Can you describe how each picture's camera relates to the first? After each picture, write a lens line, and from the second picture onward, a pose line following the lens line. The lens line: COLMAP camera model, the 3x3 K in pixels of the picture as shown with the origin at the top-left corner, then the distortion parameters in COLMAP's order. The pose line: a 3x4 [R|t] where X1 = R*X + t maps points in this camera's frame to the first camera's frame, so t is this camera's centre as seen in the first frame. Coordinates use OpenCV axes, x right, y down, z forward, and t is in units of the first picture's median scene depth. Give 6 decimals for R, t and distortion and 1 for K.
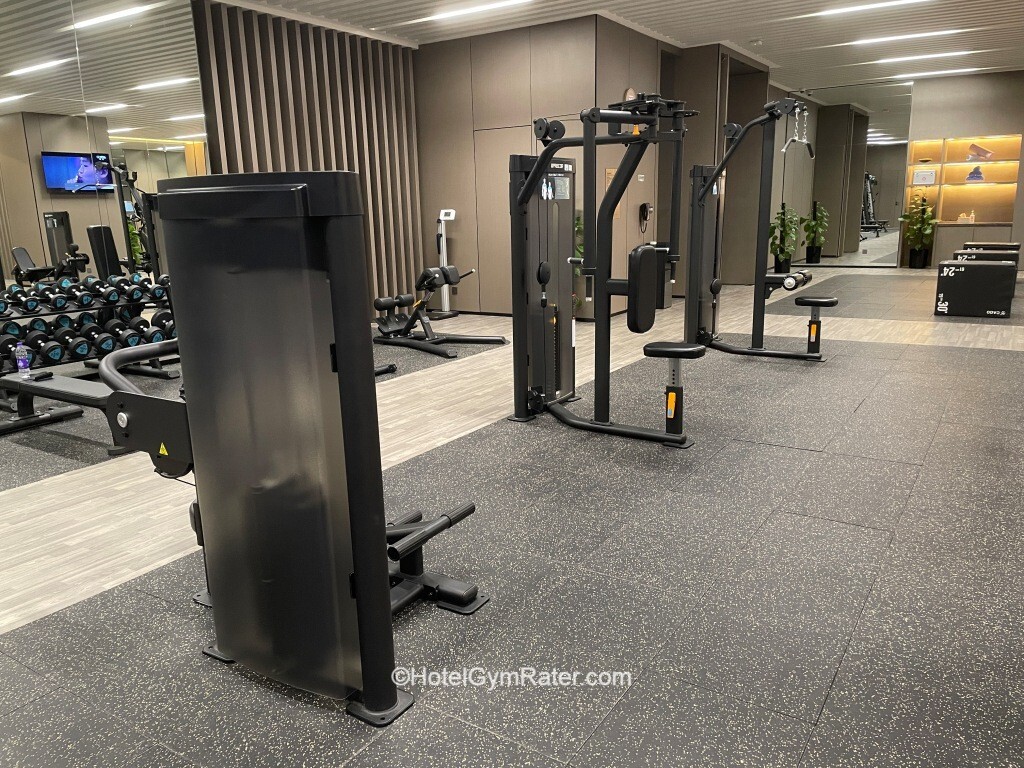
lens RADIAL K [[773.2, 0, 512.4], [0, 773.2, 378.8], [0, 0, 1]] dist [0.047093, -0.023843]
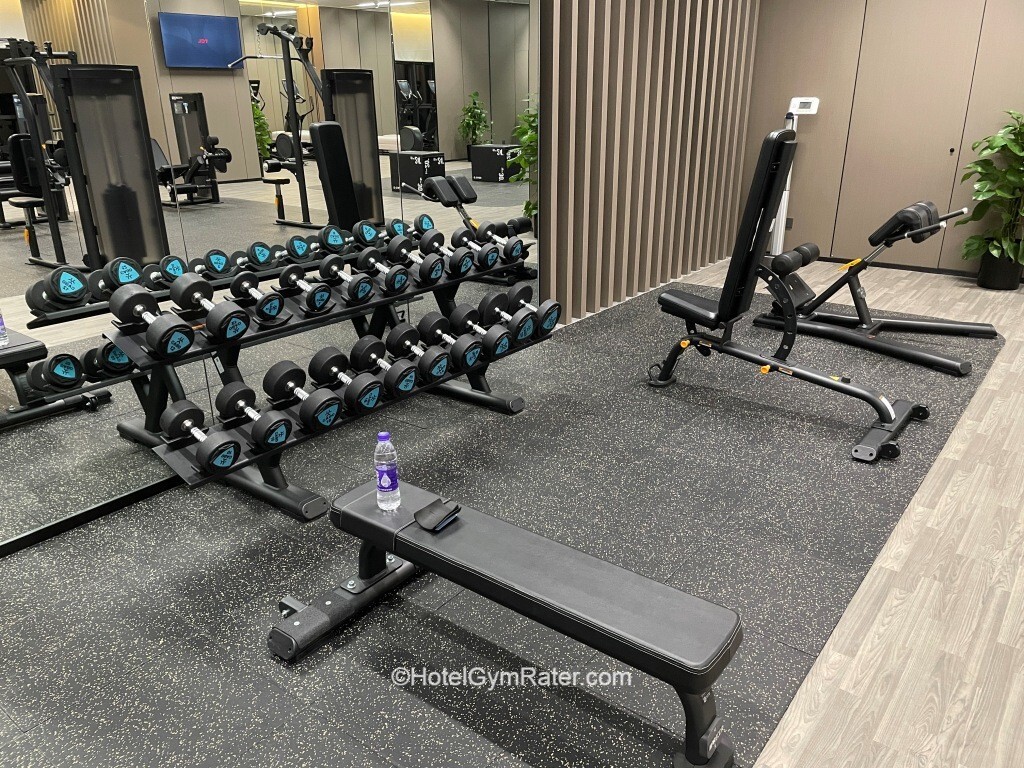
lens RADIAL K [[773.2, 0, 511.4], [0, 773.2, 387.9], [0, 0, 1]] dist [0.047093, -0.023843]
pose [[0.996173, 0.041727, -0.076797, -0.188154], [-0.029752, 0.988095, 0.150944, -0.049045], [0.082181, -0.148081, 0.985555, 0.210875]]
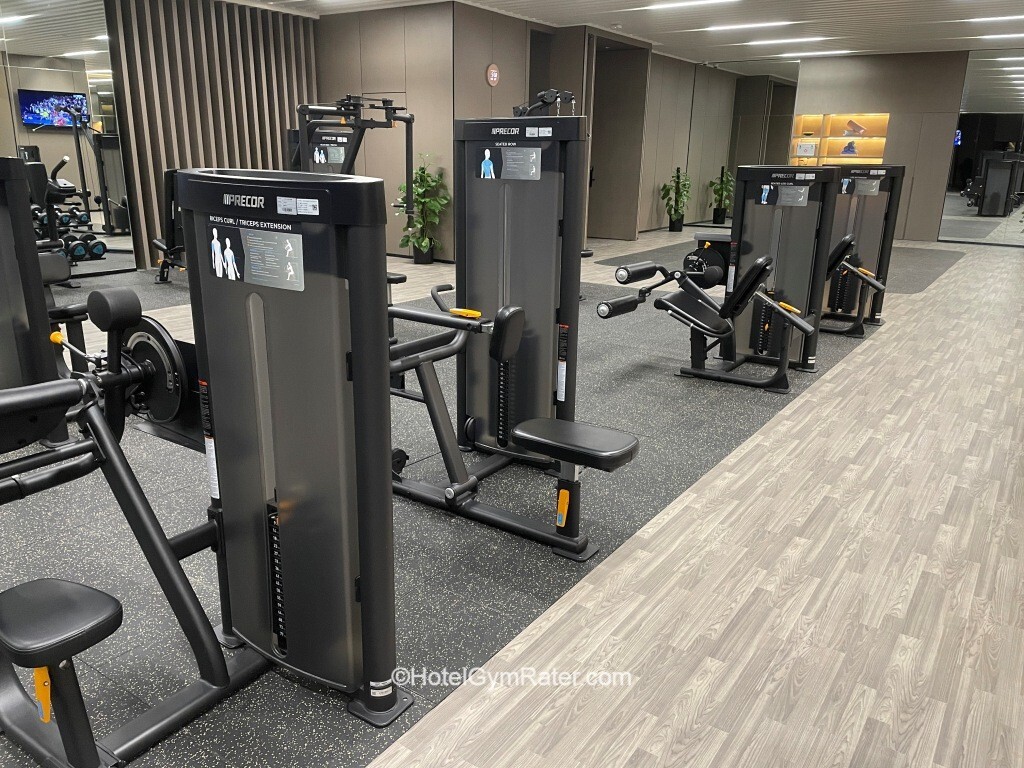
lens RADIAL K [[773.2, 0, 510.2], [0, 773.2, 385.1], [0, 0, 1]] dist [0.047093, -0.023843]
pose [[0.998312, 0.051721, -0.026421, 0.170214], [-0.049656, 0.996053, 0.073573, 0.014581], [0.030122, -0.072137, 0.996940, -0.145049]]
